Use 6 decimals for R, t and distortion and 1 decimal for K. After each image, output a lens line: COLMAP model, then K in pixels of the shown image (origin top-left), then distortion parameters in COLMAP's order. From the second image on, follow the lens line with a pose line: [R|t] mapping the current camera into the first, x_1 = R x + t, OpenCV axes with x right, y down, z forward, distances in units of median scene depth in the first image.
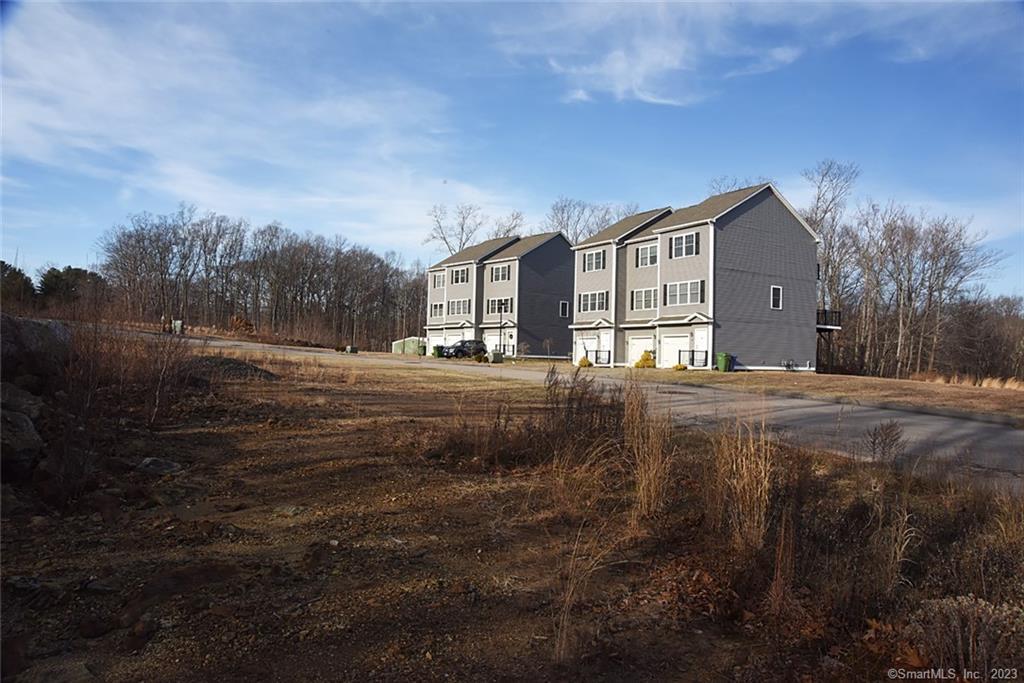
lens RADIAL K [[701.3, 0, 517.4], [0, 701.3, 348.9], [0, 0, 1]] dist [-0.097773, 0.046186]
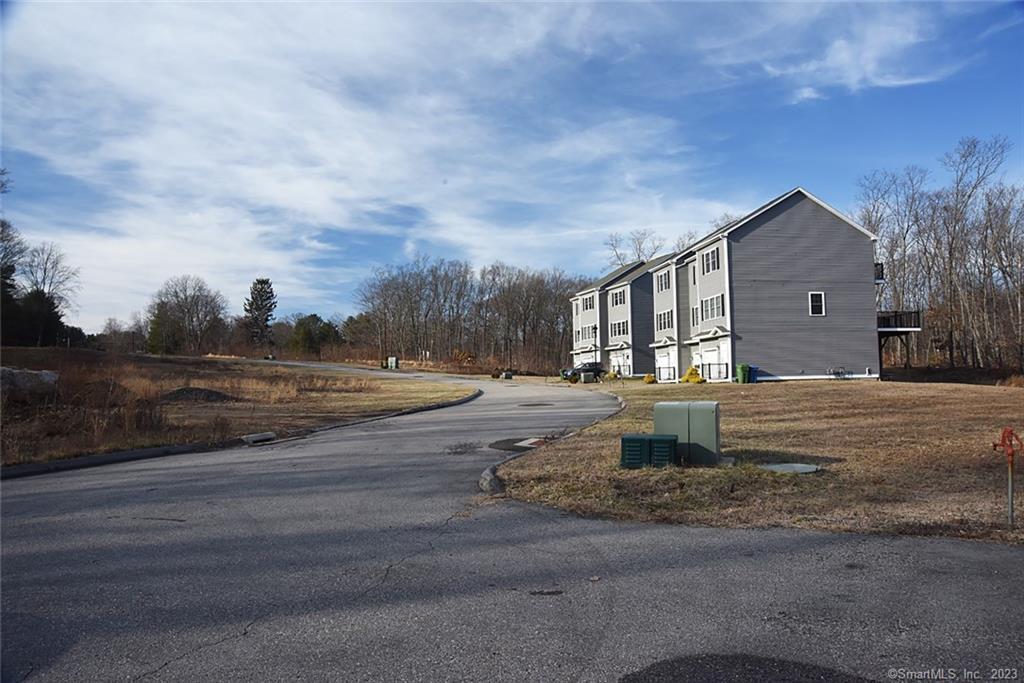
lens RADIAL K [[701.3, 0, 503.5], [0, 701.3, 342.7], [0, 0, 1]] dist [-0.097773, 0.046186]
pose [[0.915904, -0.062219, -0.396546, 0.226019], [0.045396, 0.997631, -0.051679, 0.006147], [0.398822, 0.029331, 0.916559, -0.033826]]
